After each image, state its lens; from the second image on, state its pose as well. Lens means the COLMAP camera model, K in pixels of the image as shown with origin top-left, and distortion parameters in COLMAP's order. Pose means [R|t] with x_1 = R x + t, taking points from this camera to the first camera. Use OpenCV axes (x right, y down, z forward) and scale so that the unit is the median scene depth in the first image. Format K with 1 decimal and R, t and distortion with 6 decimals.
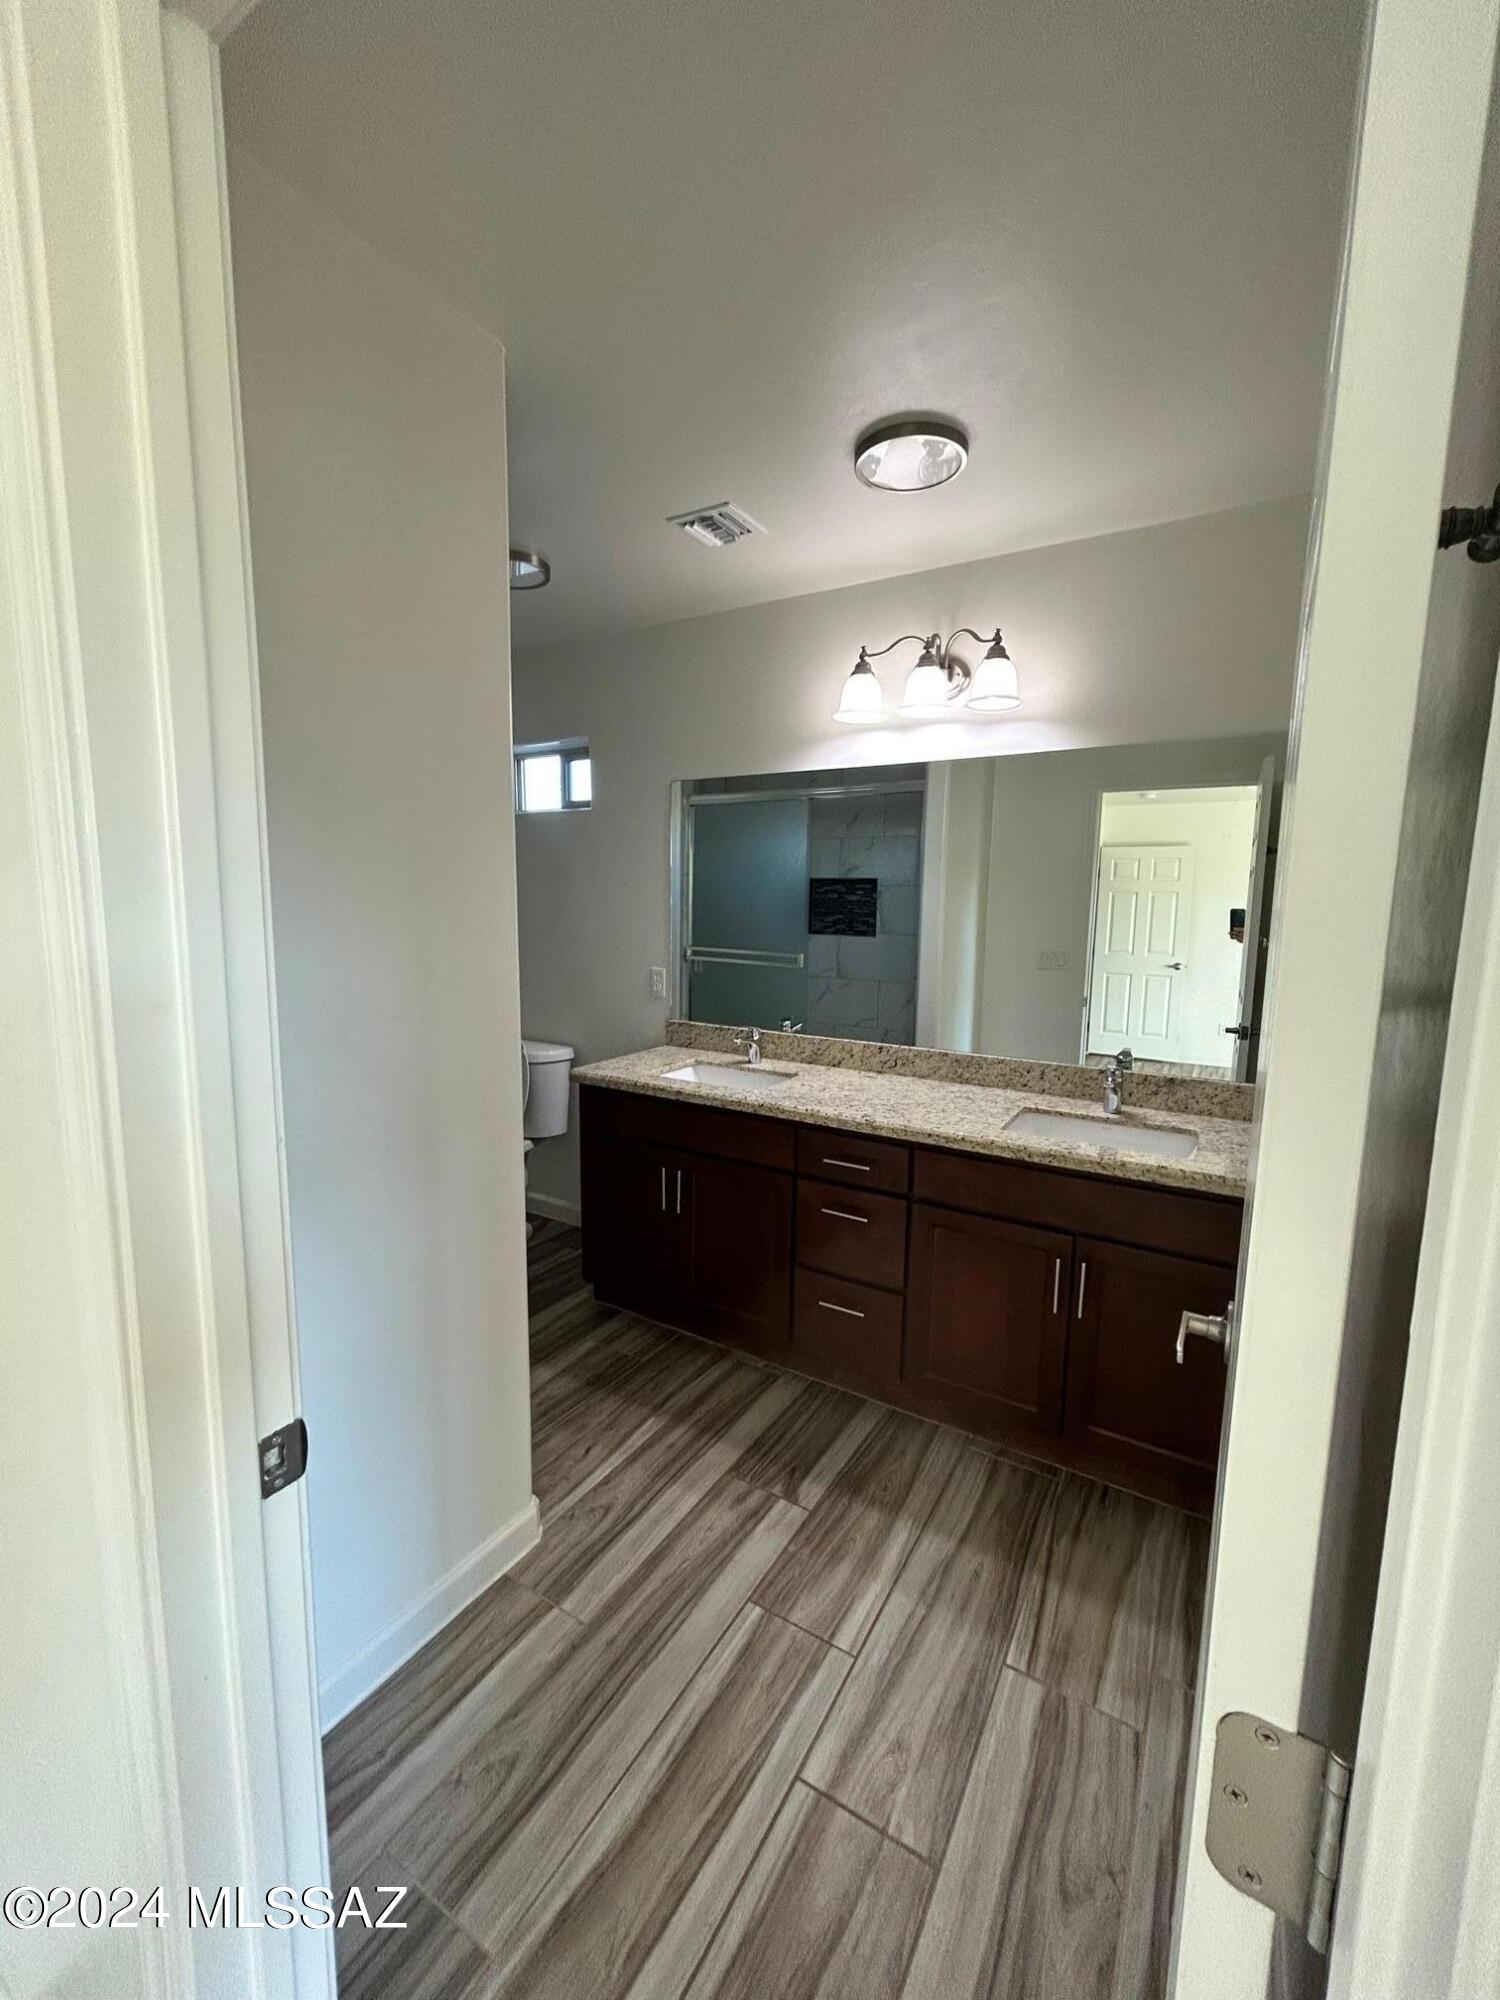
lens RADIAL K [[804.2, 0, 739.9], [0, 804.2, 1004.9], [0, 0, 1]] dist [-0.001794, 0.000982]
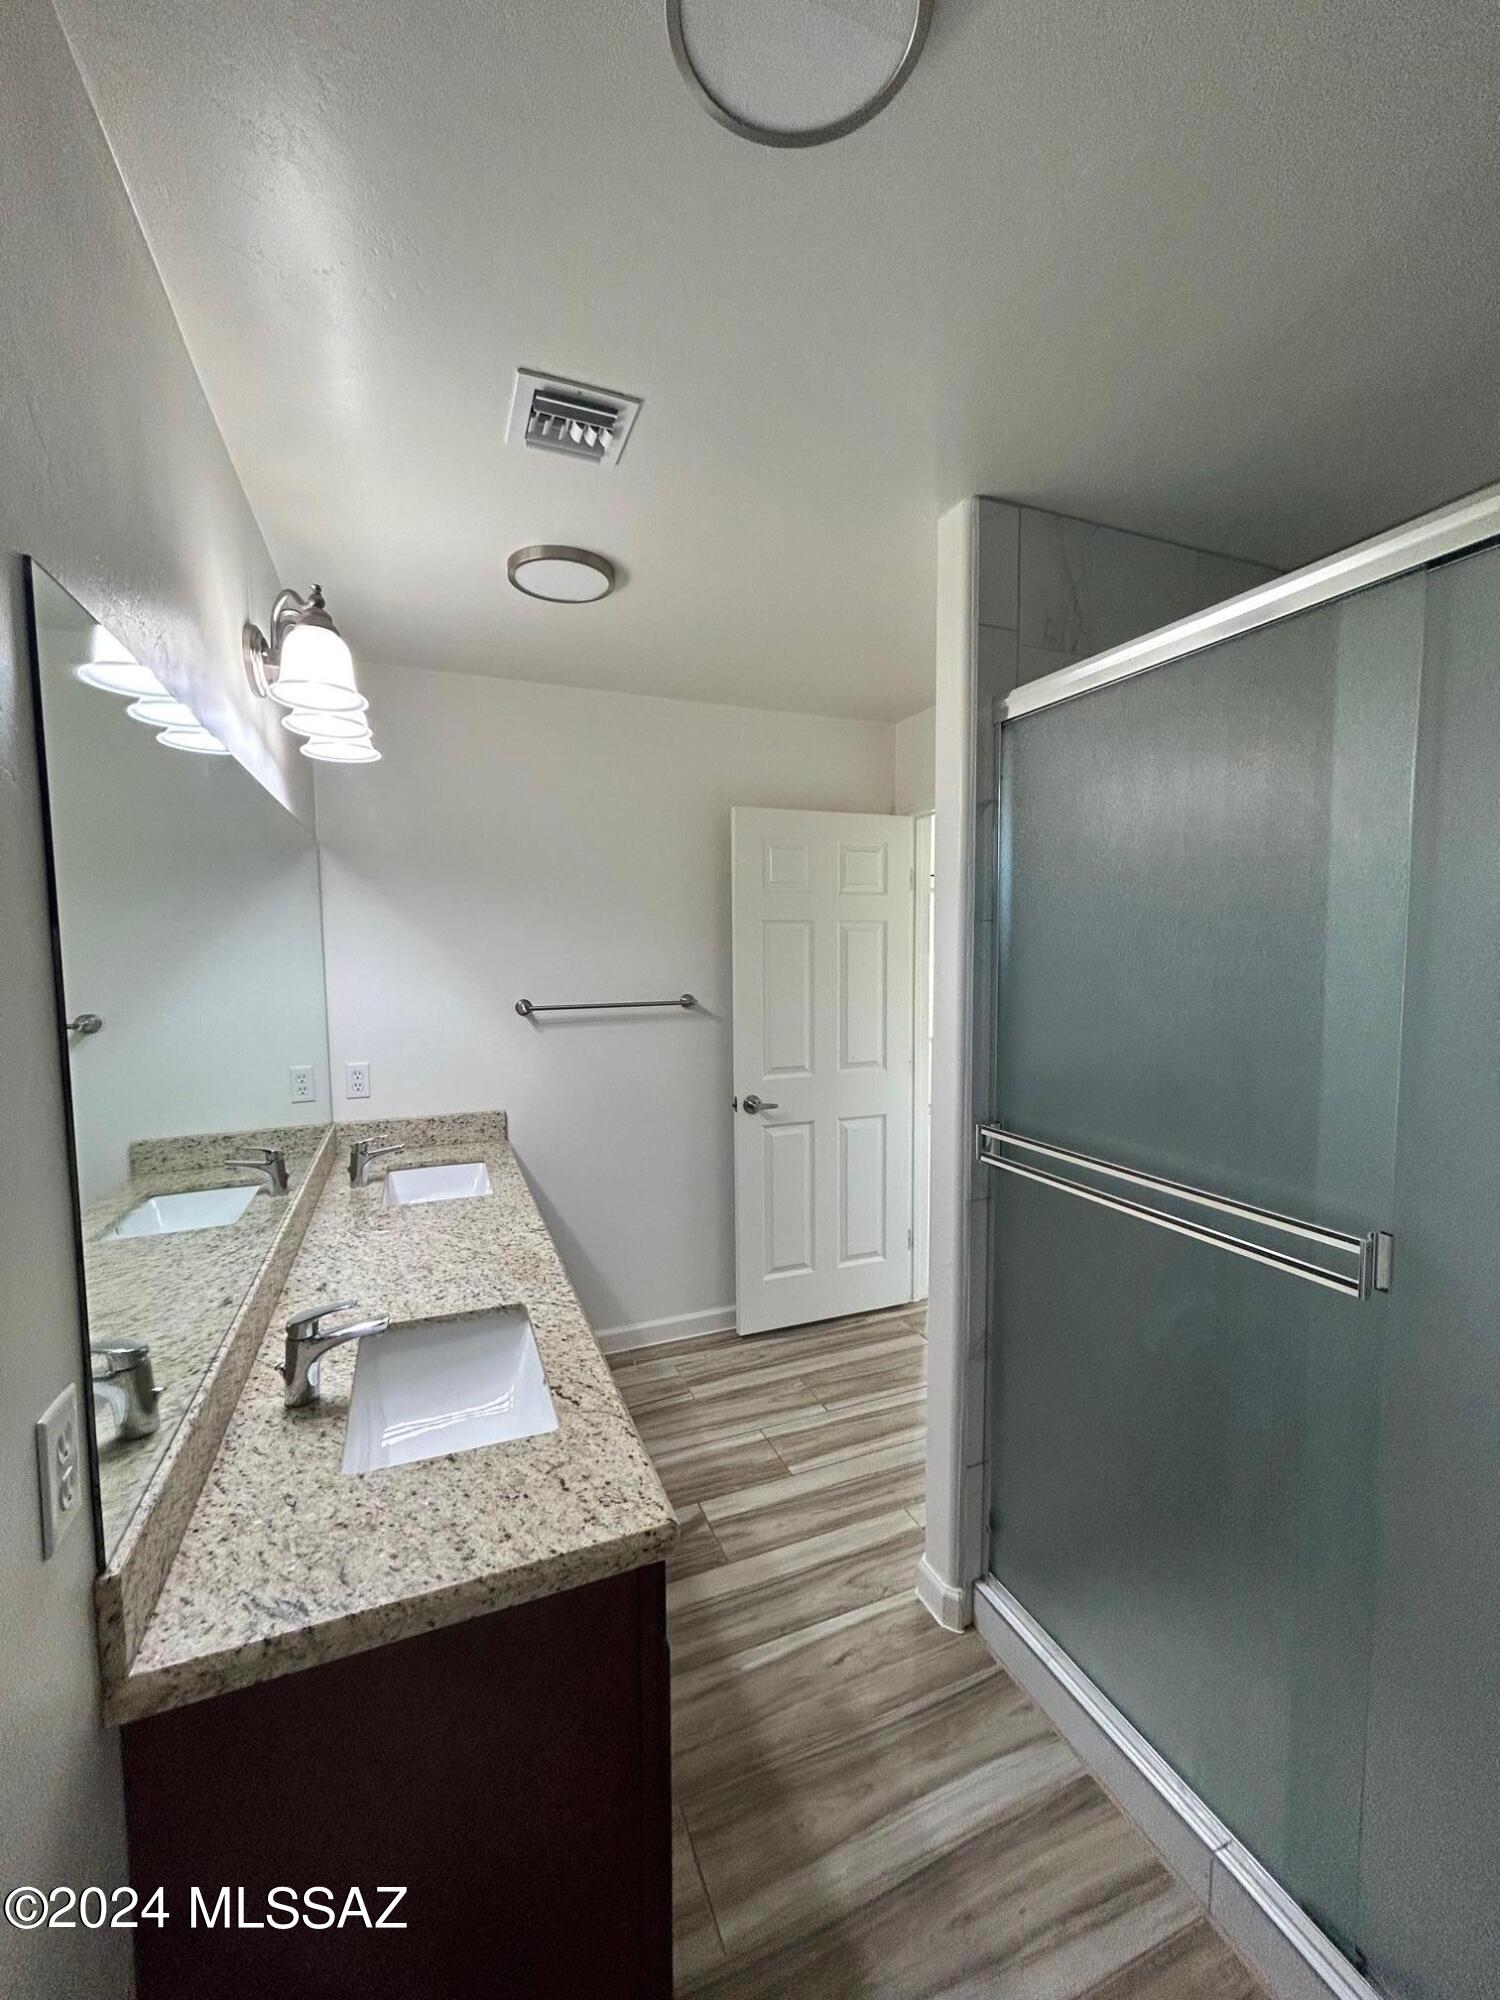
lens RADIAL K [[804.2, 0, 762.4], [0, 804.2, 997.4], [0, 0, 1]] dist [-0.001794, 0.000982]
pose [[-0.814606, -0.050691, 0.577796, -0.628293], [0.070381, 0.980174, 0.185219, -0.300893], [-0.575729, 0.191546, -0.794887, 1.742790]]
